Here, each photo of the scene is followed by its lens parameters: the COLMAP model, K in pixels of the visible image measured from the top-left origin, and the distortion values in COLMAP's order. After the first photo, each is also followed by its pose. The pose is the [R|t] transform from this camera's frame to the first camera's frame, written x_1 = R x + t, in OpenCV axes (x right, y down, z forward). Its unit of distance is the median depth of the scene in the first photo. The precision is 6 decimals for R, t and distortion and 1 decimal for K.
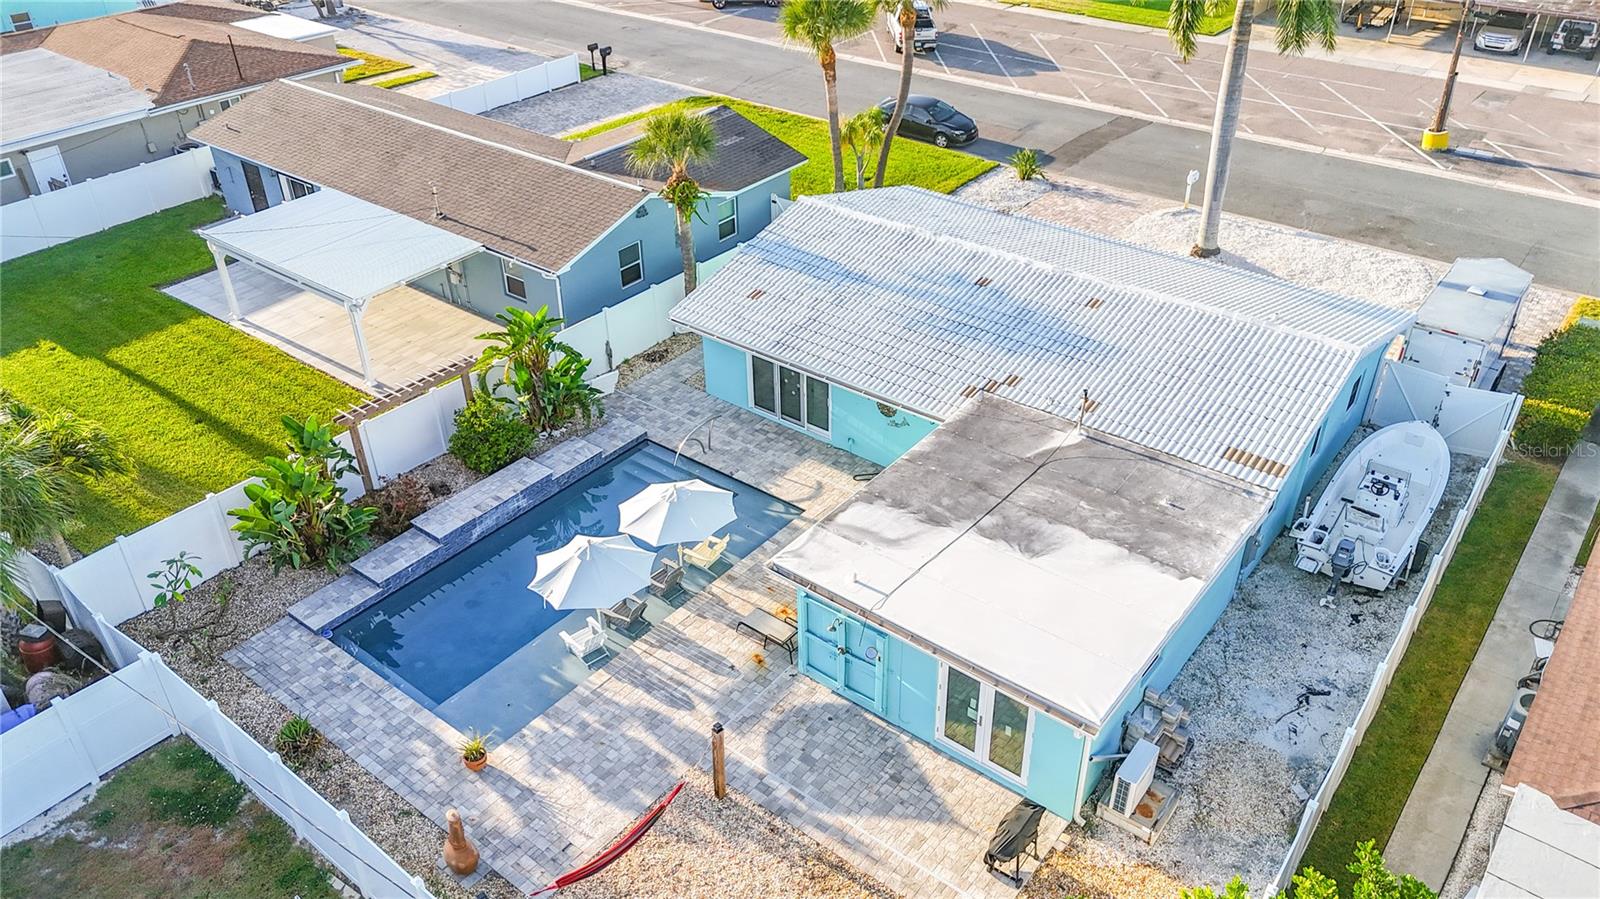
lens RADIAL K [[1179.8, 0, 800.0], [0, 1179.8, 449.5], [0, 0, 1]] dist [0.072419, -0.077336]
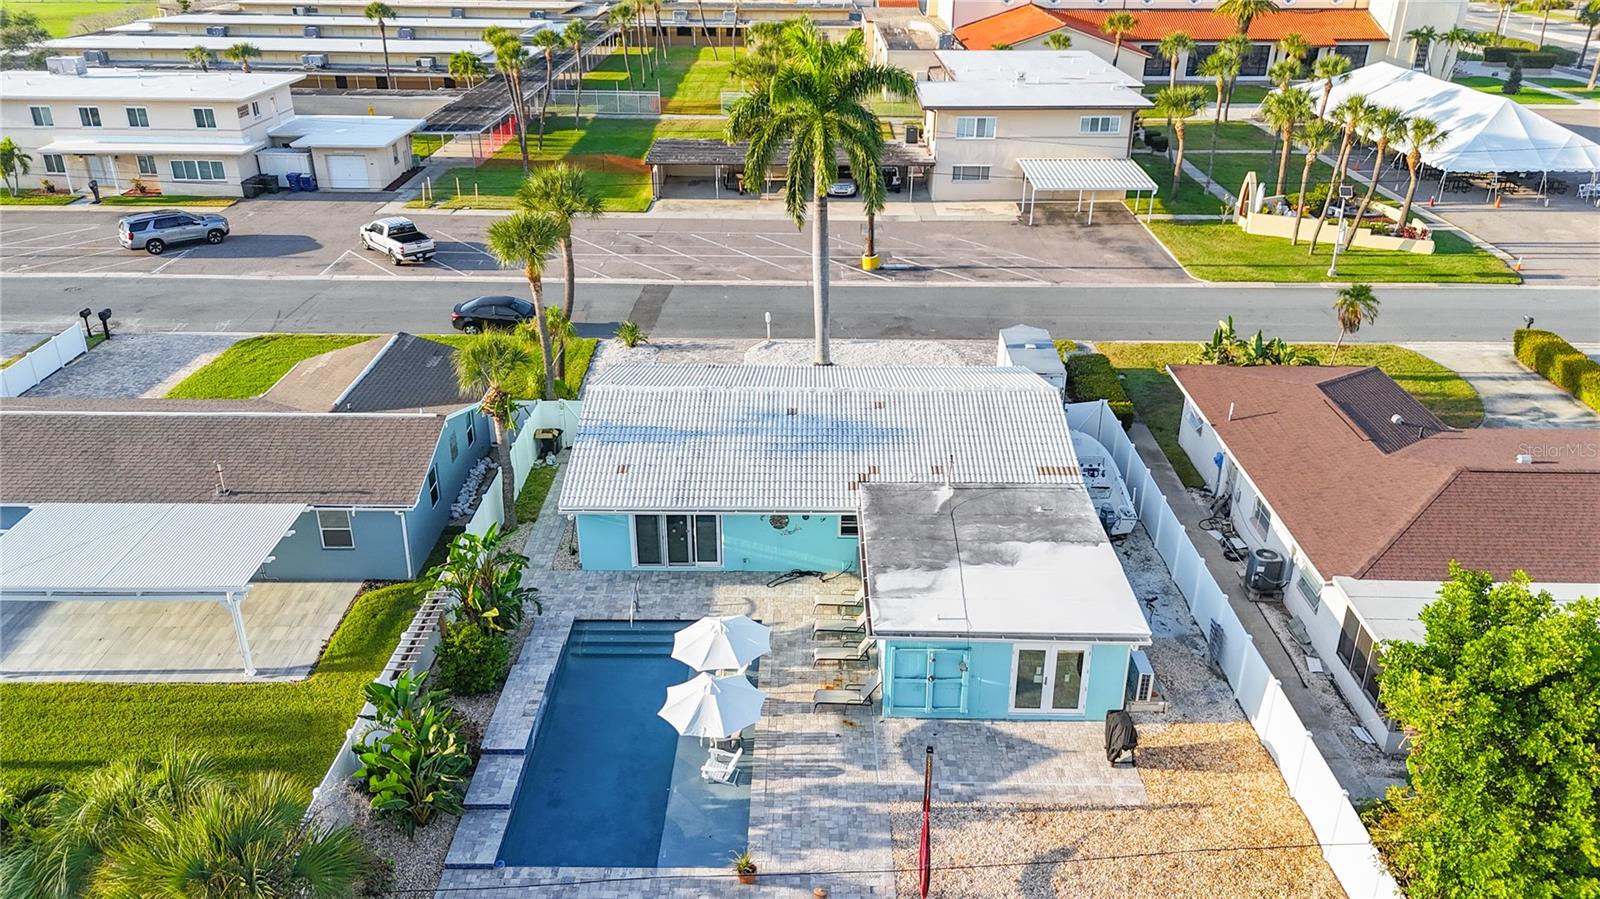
lens RADIAL K [[1196.3, 0, 800.0], [0, 1196.3, 449.5], [0, 0, 1]] dist [0.081938, -0.096723]
pose [[0.791922, -0.248354, 0.557836, -0.546325], [0.324970, 0.944849, -0.040681, -0.045518], [-0.516967, 0.213496, 0.828954, -0.062535]]
